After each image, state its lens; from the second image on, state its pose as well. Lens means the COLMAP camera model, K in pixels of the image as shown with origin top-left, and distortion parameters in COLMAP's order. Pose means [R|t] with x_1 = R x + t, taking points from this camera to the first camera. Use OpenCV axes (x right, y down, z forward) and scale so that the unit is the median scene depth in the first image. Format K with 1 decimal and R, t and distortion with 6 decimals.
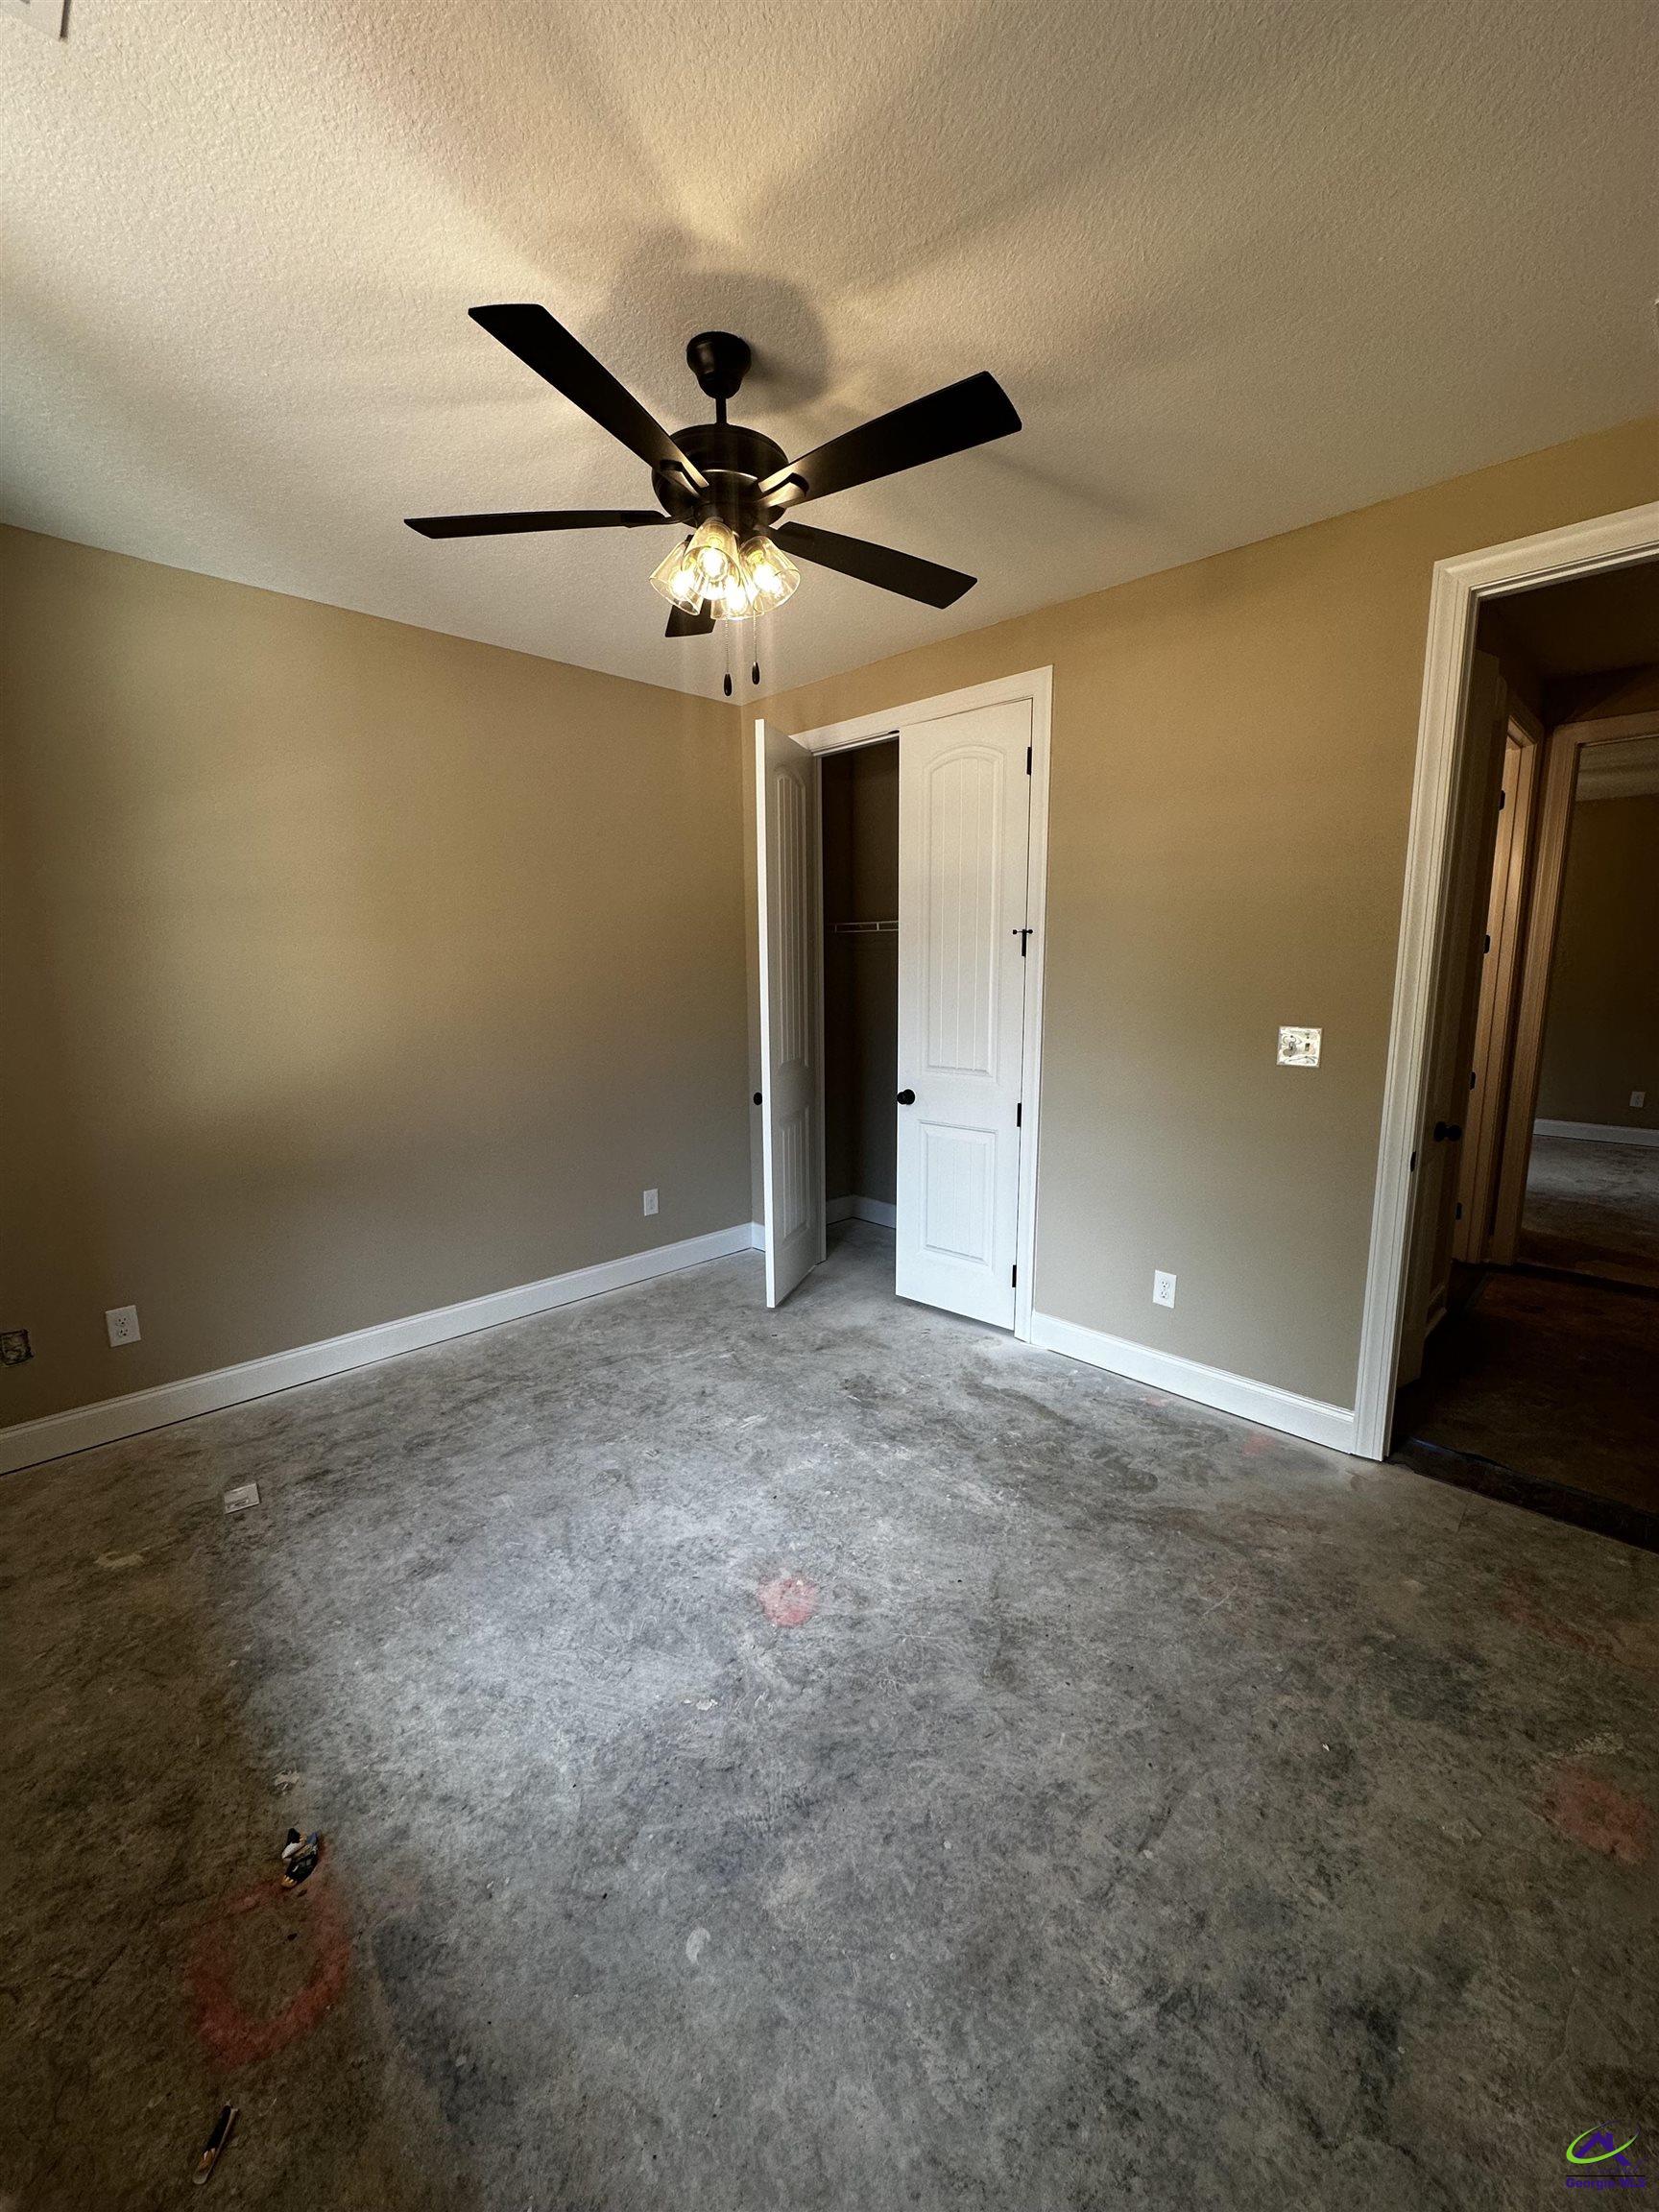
lens RADIAL K [[885.9, 0, 830.2], [0, 885.9, 1112.7], [0, 0, 1]] dist [-0.003380, 0.000711]
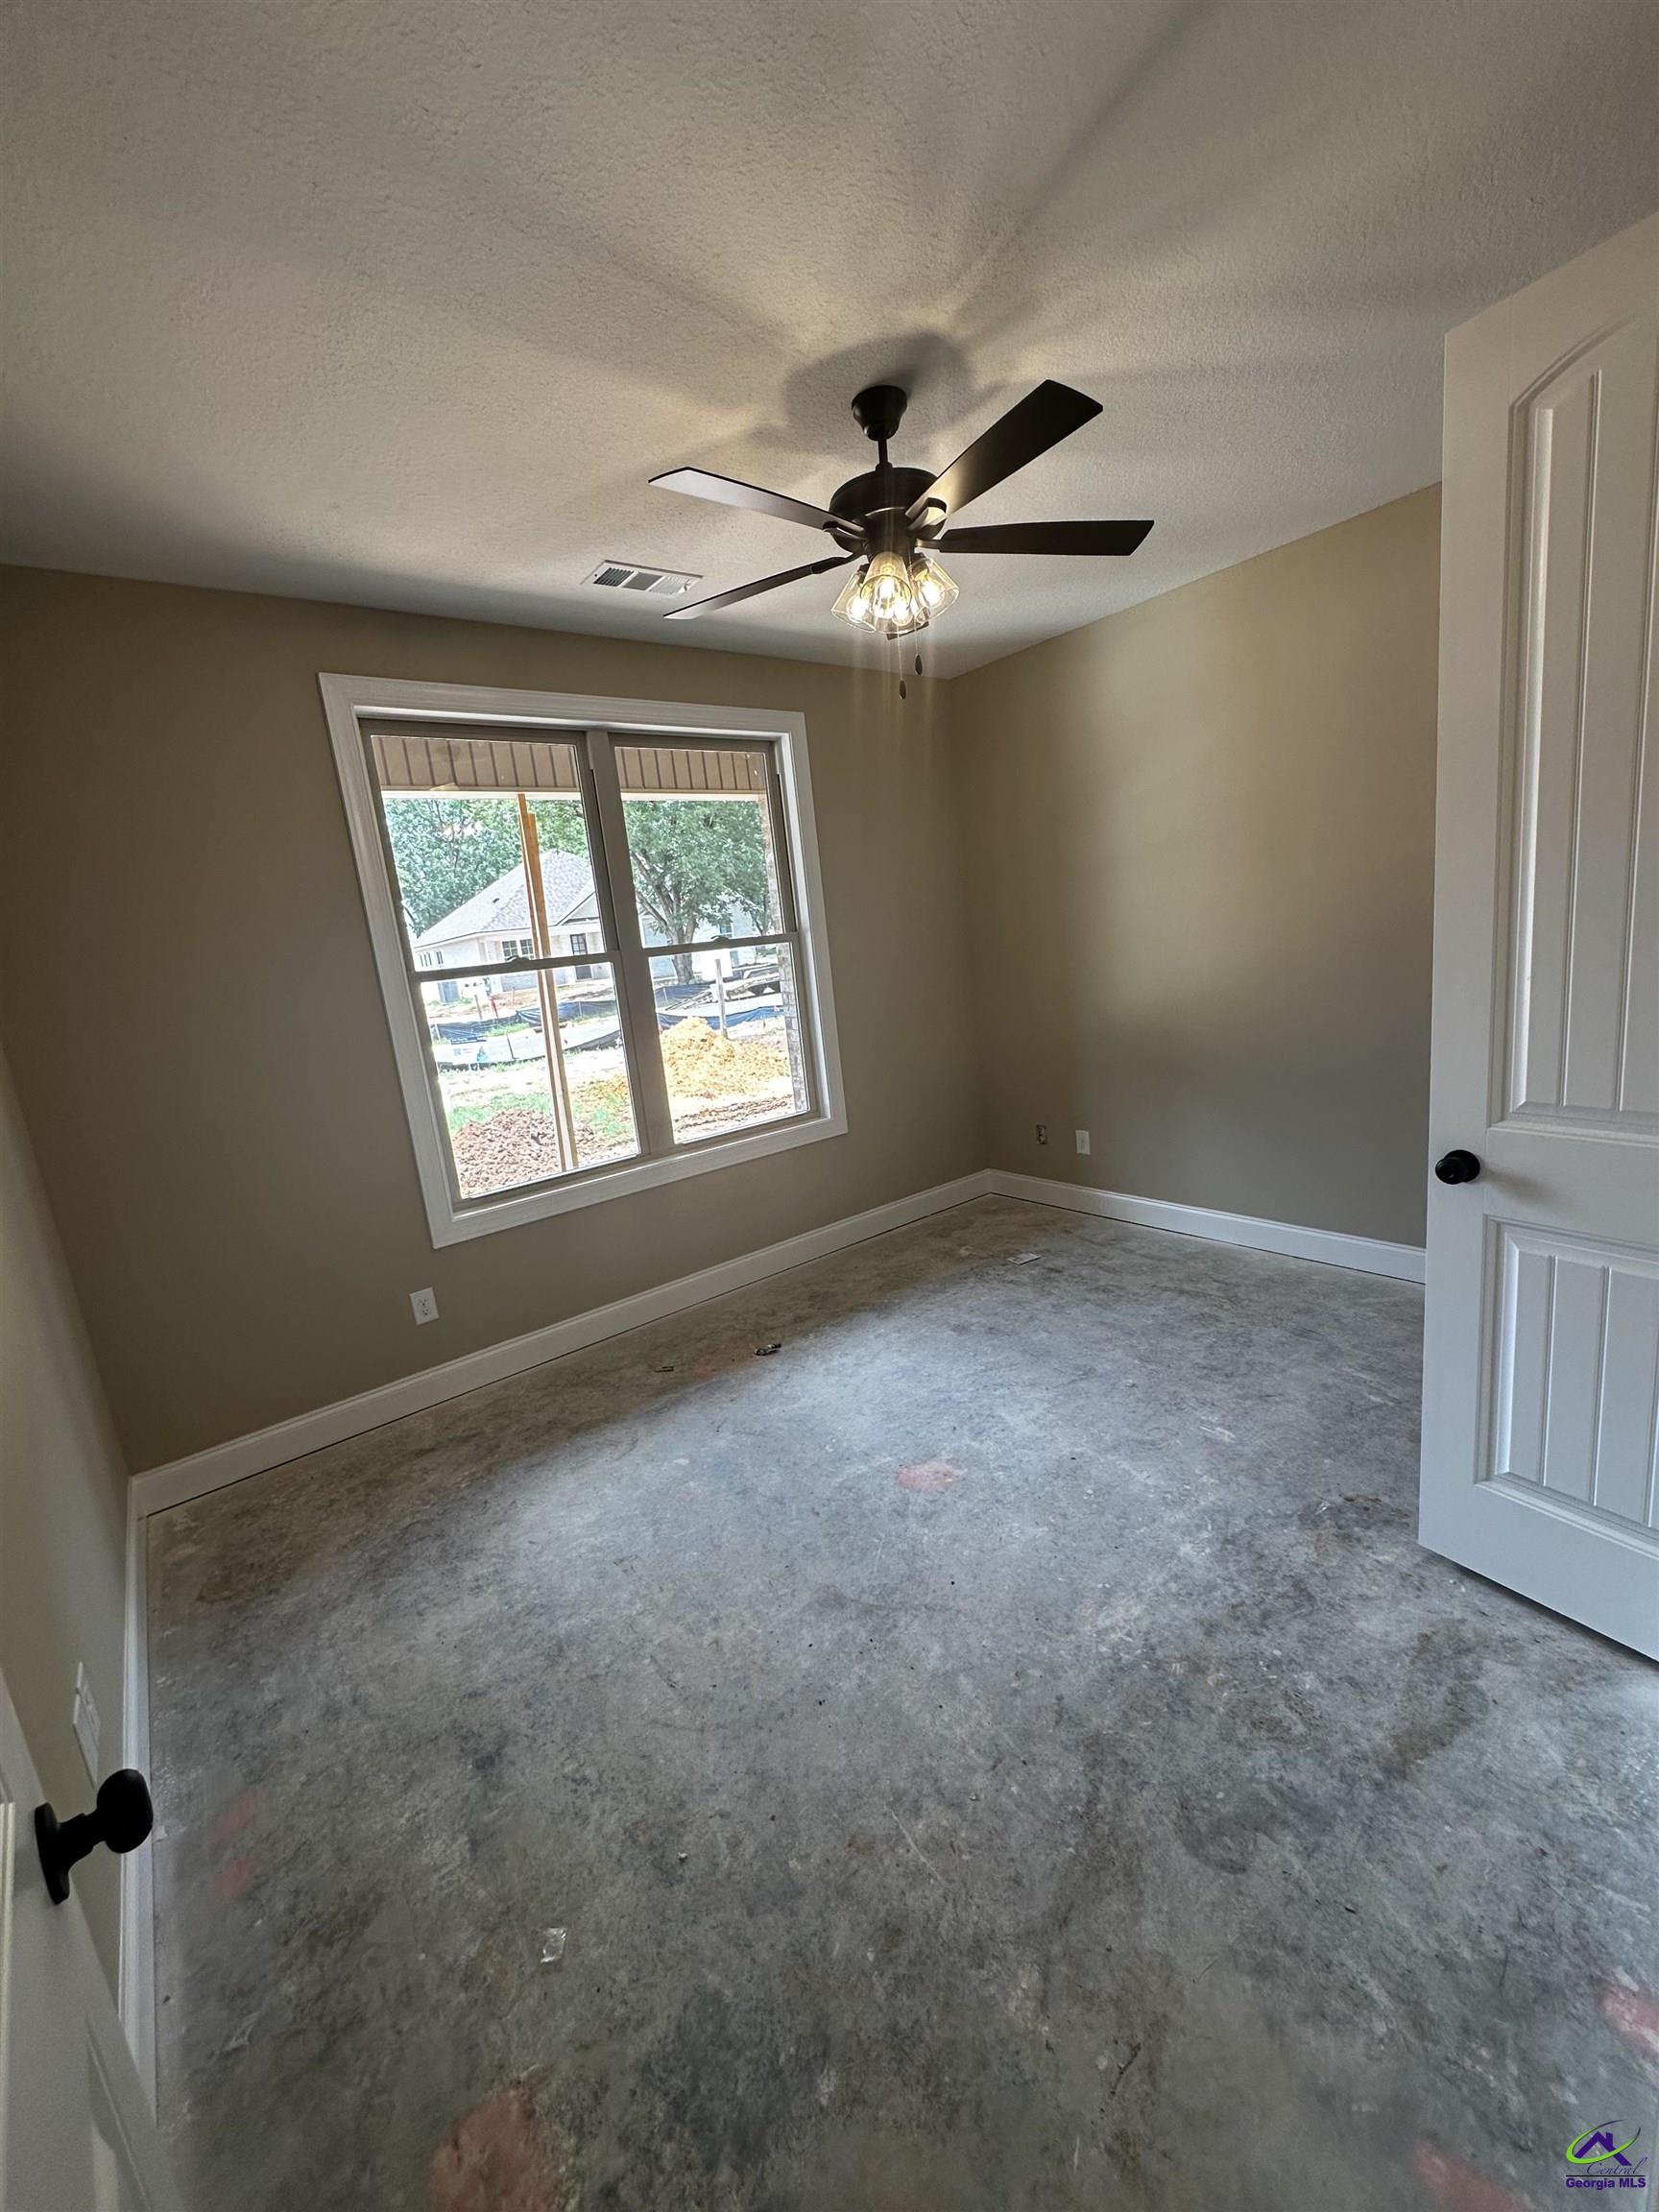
lens RADIAL K [[885.9, 0, 822.8], [0, 885.9, 1106.8], [0, 0, 1]] dist [-0.003380, 0.000711]
pose [[-0.121920, 0.207197, -0.970672, 0.849880], [-0.061459, 0.974515, 0.215737, -0.143250], [0.990635, 0.085959, -0.106079, 0.797141]]
